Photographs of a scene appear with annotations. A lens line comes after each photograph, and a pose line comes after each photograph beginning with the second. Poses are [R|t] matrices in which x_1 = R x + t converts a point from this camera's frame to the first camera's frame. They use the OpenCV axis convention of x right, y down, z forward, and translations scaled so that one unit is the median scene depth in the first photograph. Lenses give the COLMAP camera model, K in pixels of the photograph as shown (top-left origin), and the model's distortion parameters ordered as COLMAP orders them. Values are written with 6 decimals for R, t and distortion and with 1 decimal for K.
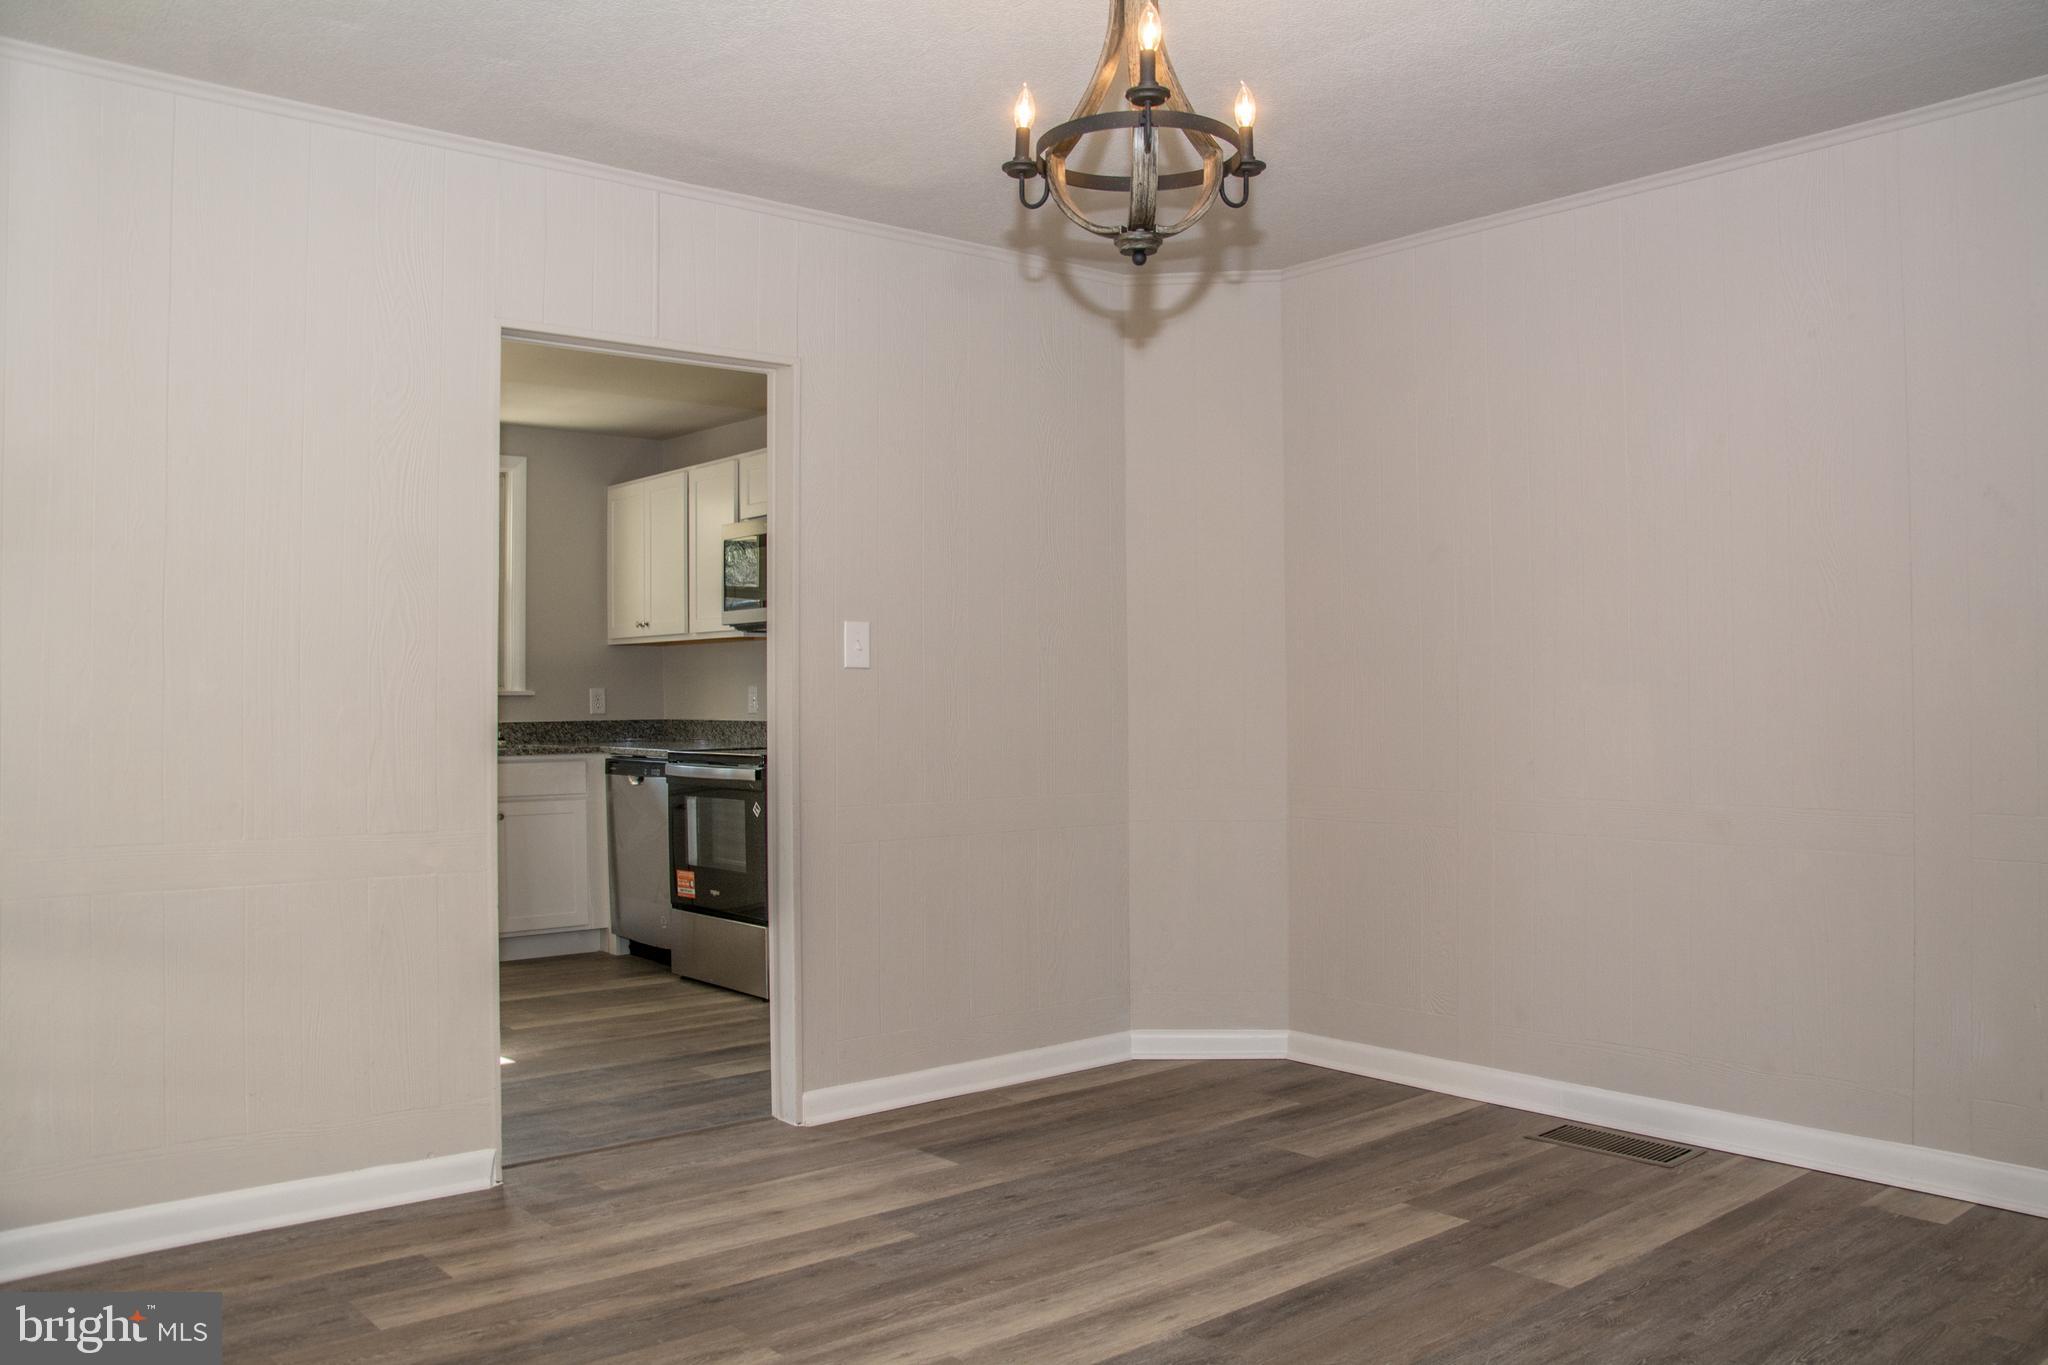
lens RADIAL K [[1632.9, 0, 1024.0], [0, 1632.9, 682.5], [0, 0, 1]] dist [-0.094699, 0.005711]
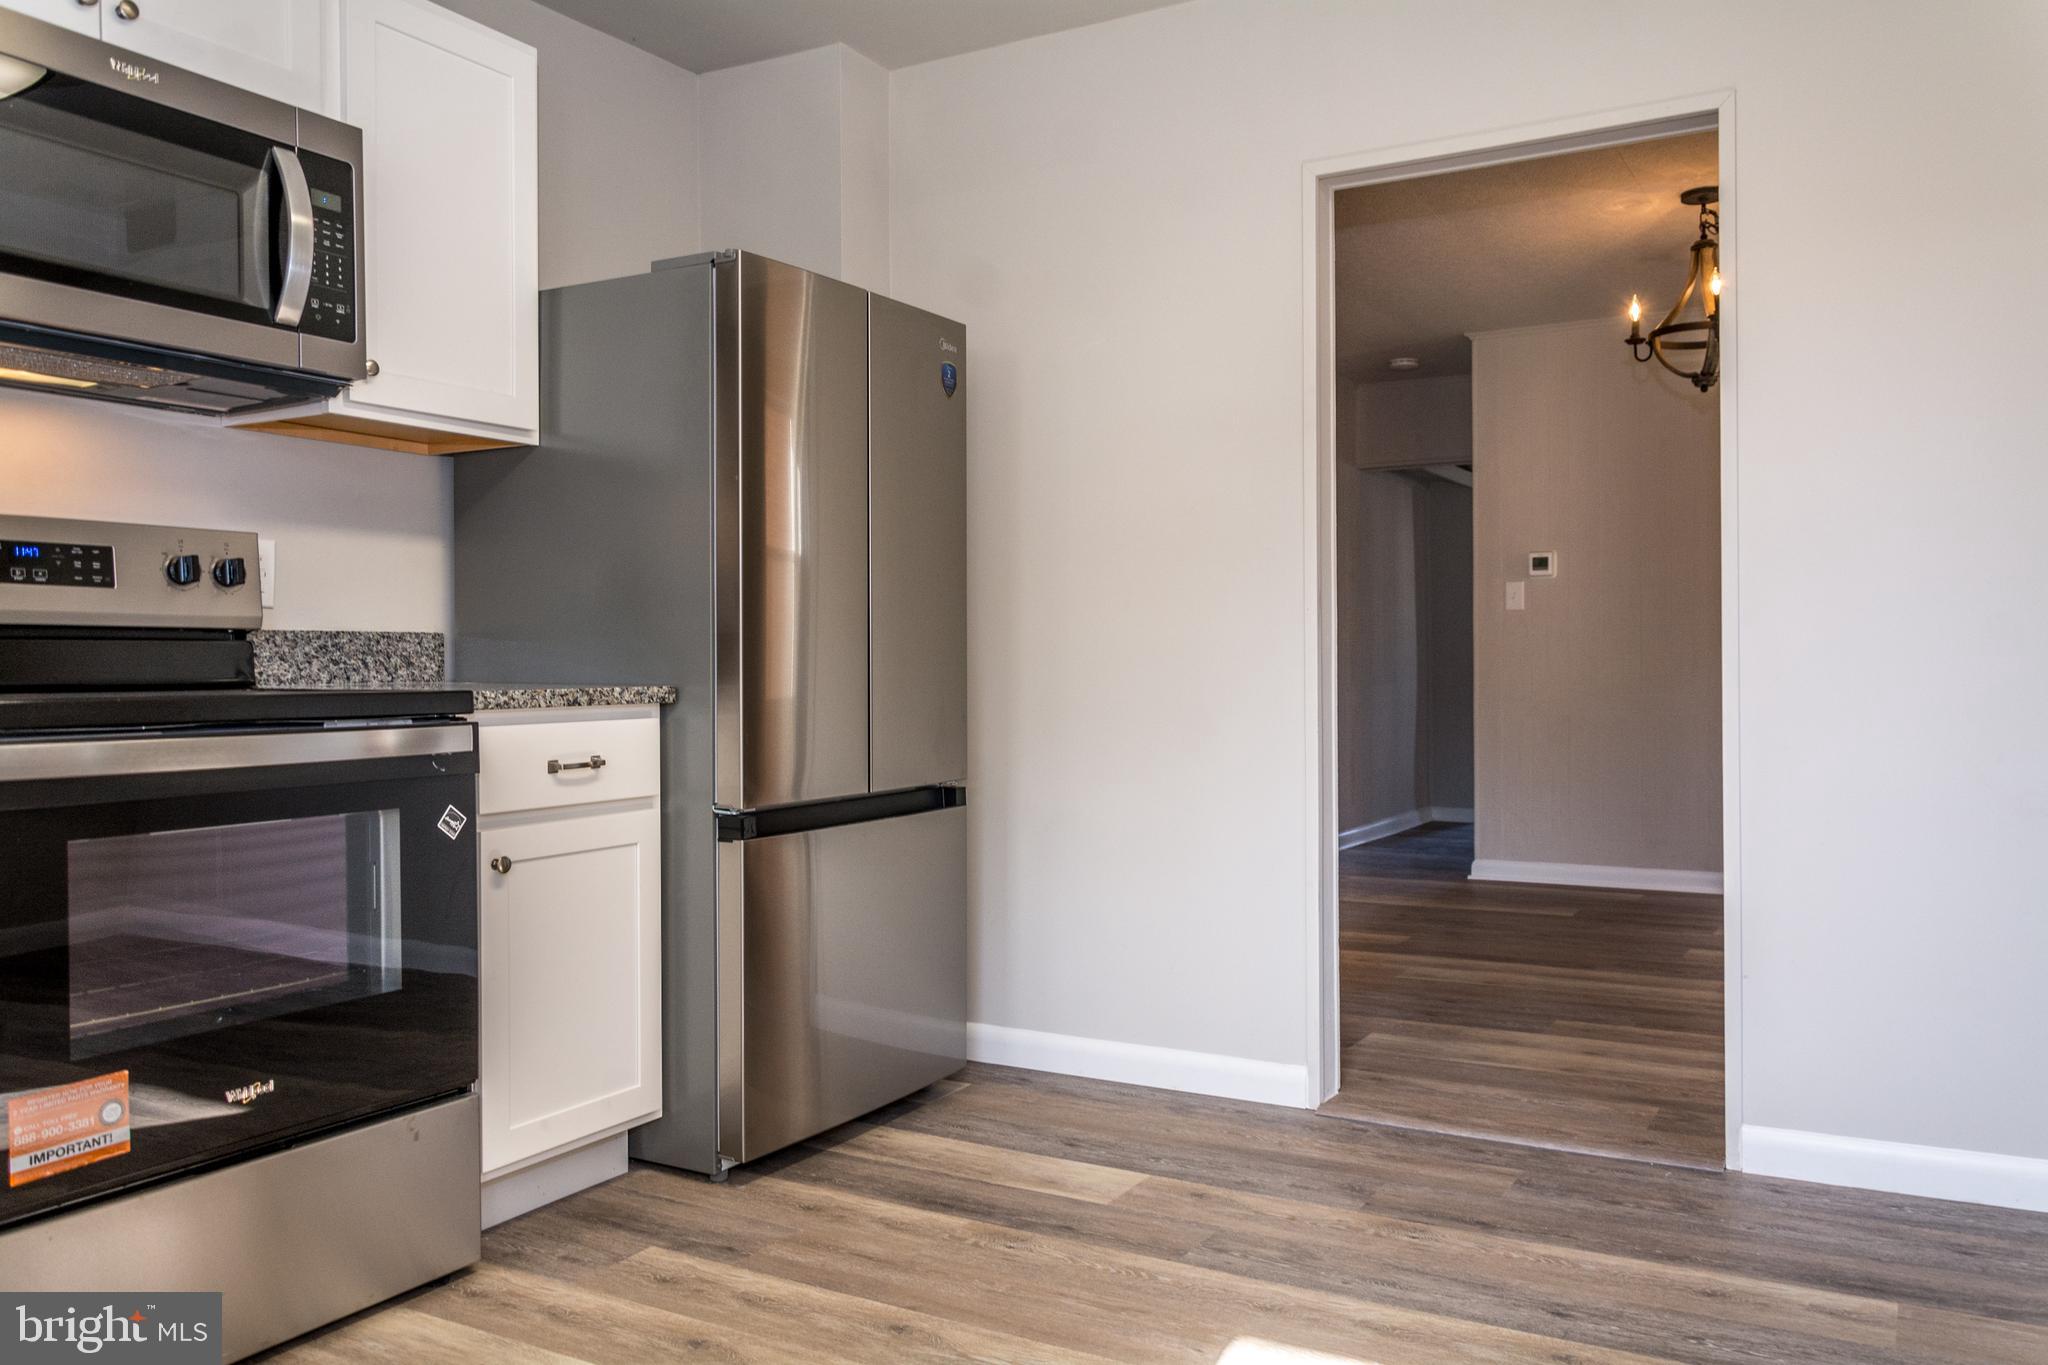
lens RADIAL K [[1572.0, 0, 1024.0], [0, 1572.0, 682.5], [0, 0, 1]] dist [-0.005479, 0.001709]
pose [[-0.350834, 0.006260, 0.936417, -0.553823], [0.003151, 0.999980, -0.005505, 0.041985], [-0.936432, 0.001019, -0.350846, 0.938312]]
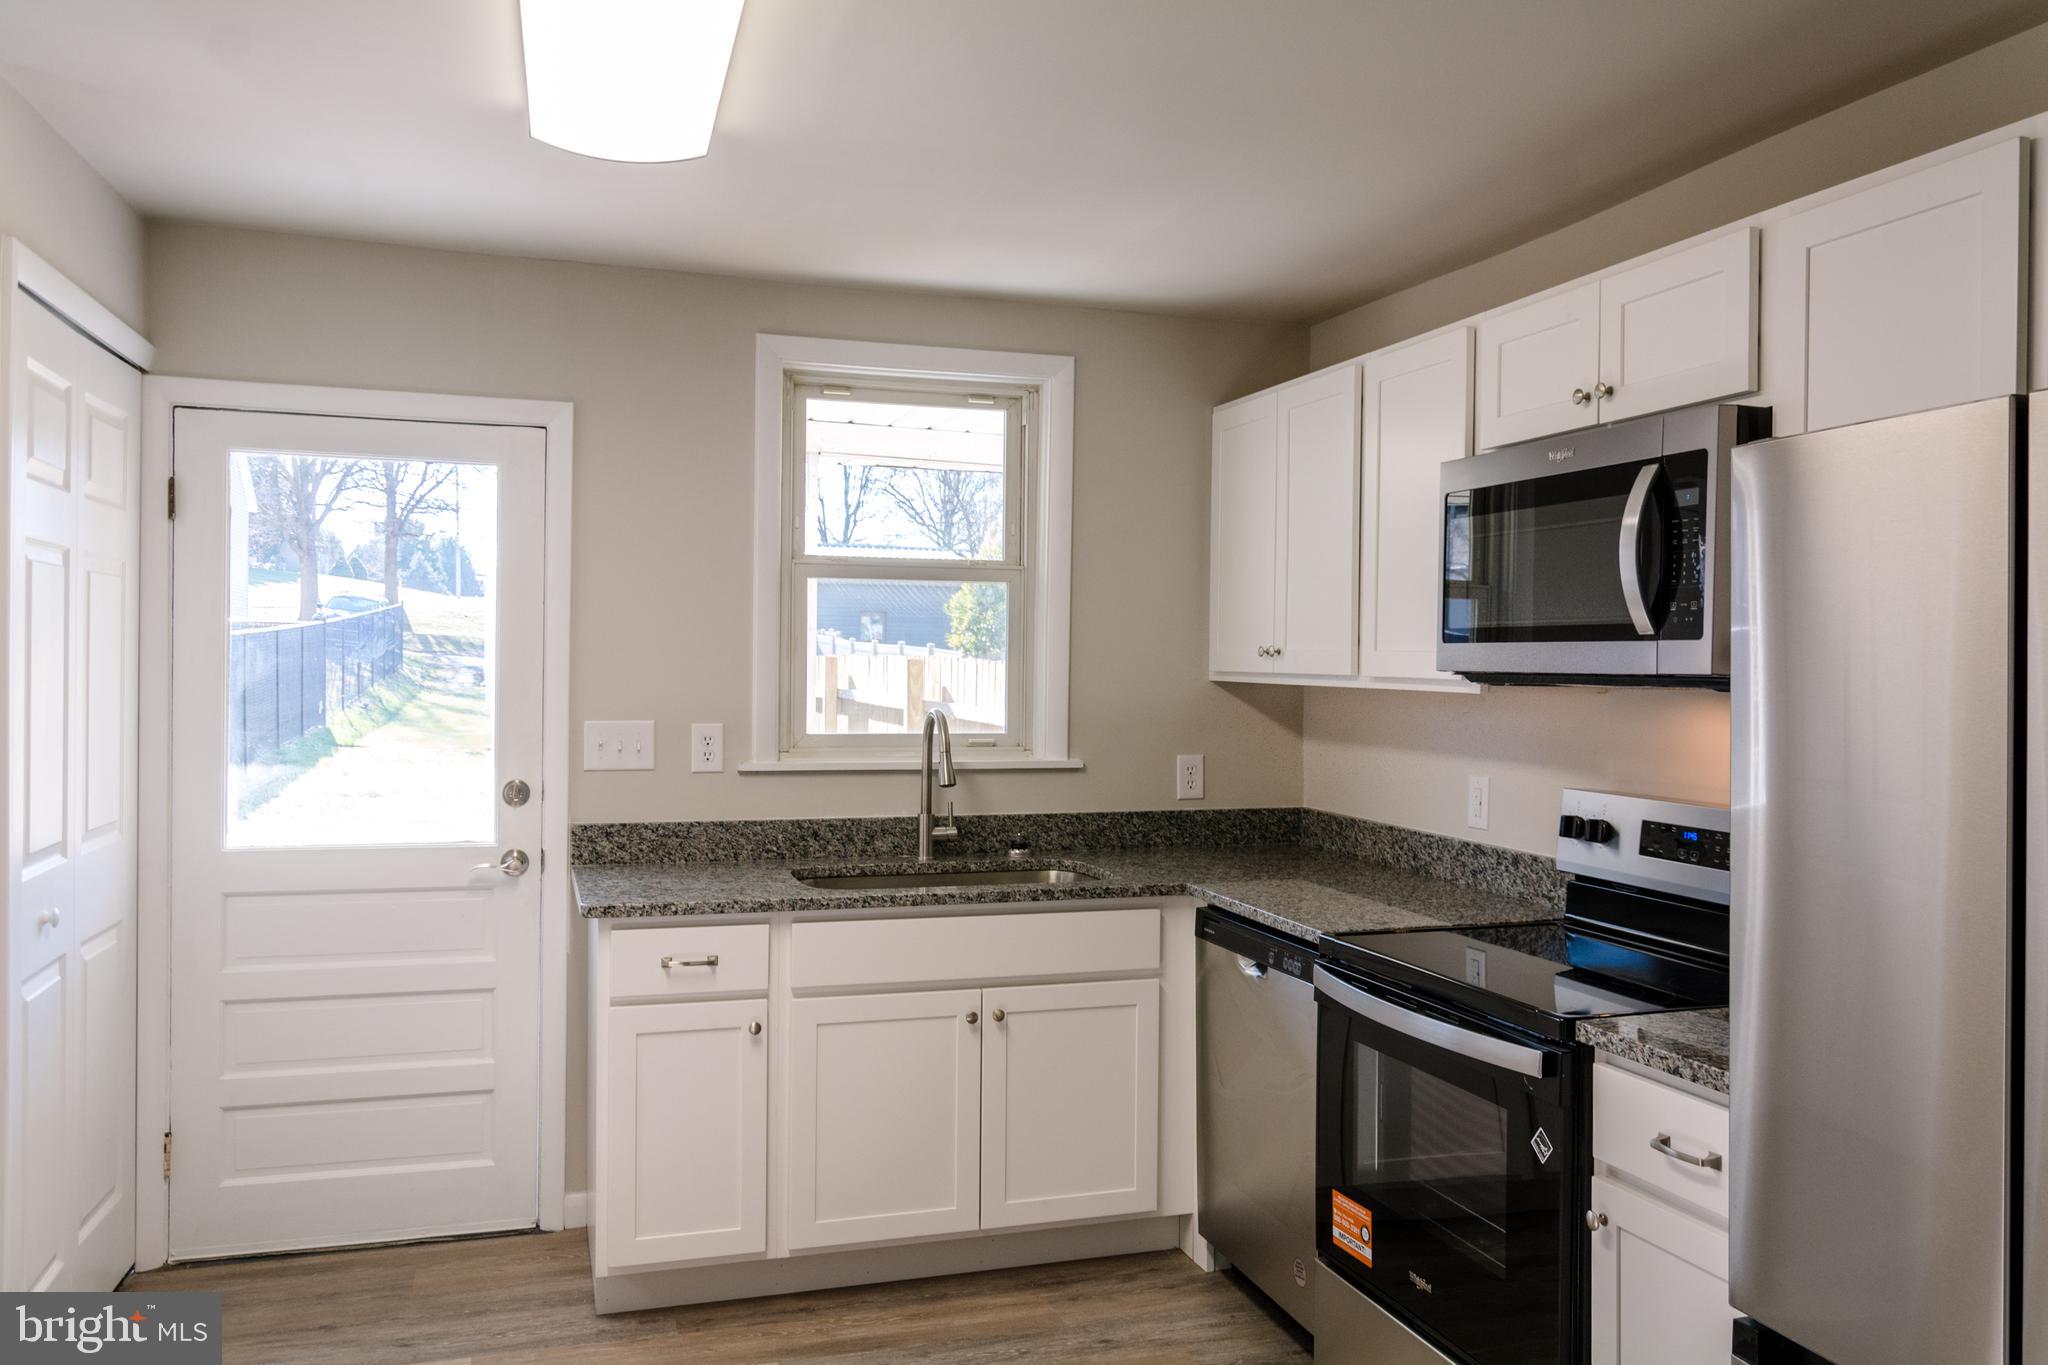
lens RADIAL K [[1572.0, 0, 1024.0], [0, 1572.0, 682.5], [0, 0, 1]] dist [-0.005479, 0.001709]
pose [[0.928427, 0.025642, -0.370628, -0.132445], [-0.017967, 0.999547, 0.024147, -0.042536], [0.371080, -0.015760, 0.928467, 0.548632]]
